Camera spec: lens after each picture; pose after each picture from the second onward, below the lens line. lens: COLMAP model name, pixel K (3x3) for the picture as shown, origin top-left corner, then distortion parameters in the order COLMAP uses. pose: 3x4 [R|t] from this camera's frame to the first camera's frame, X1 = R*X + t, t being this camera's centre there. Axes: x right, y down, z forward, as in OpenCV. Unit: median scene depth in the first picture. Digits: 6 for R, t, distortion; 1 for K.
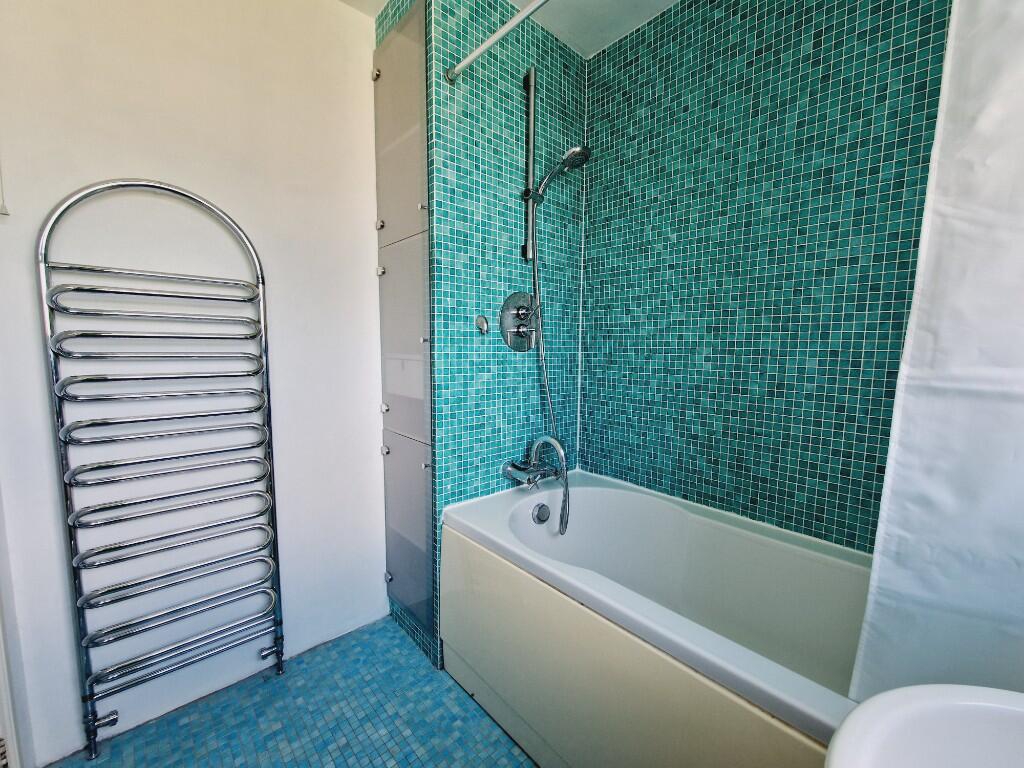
lens RADIAL K [[414.8, 0, 518.7], [0, 414.8, 387.2], [0, 0, 1]] dist [-0.003633, -0.000927]
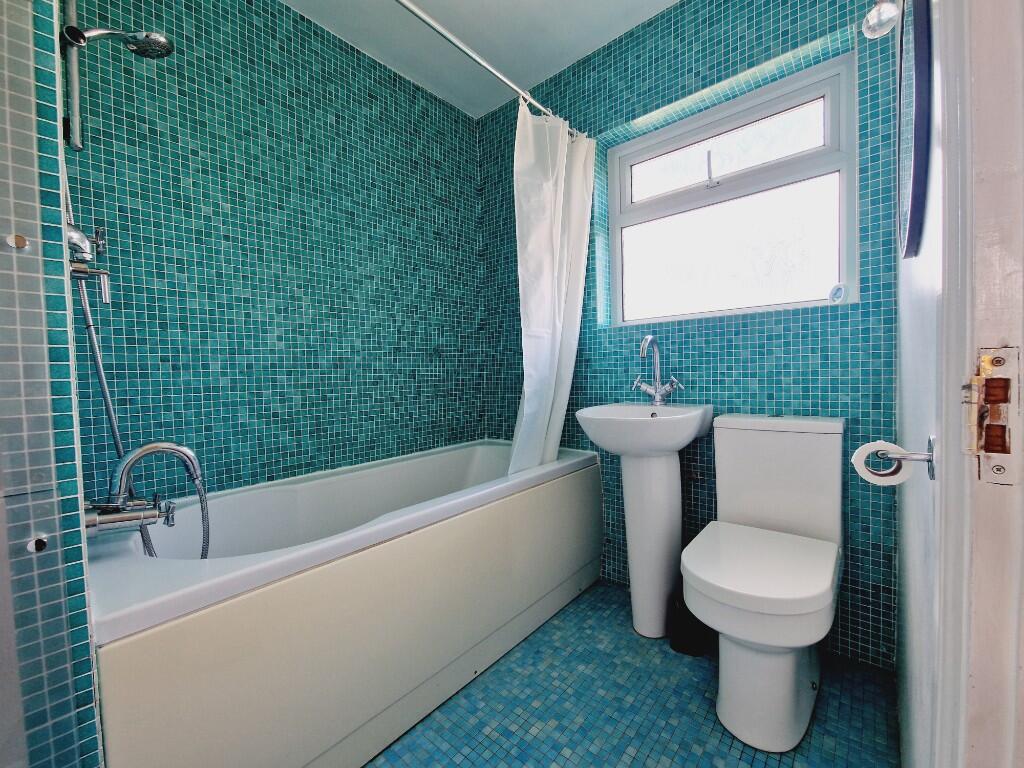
lens RADIAL K [[414.8, 0, 518.6], [0, 414.8, 386.0], [0, 0, 1]] dist [-0.003633, -0.000927]
pose [[-0.132623, -0.041282, 0.990307, -0.699636], [0.121640, 0.990902, 0.057597, 0.067711], [-0.983674, 0.128099, -0.126394, 0.563656]]
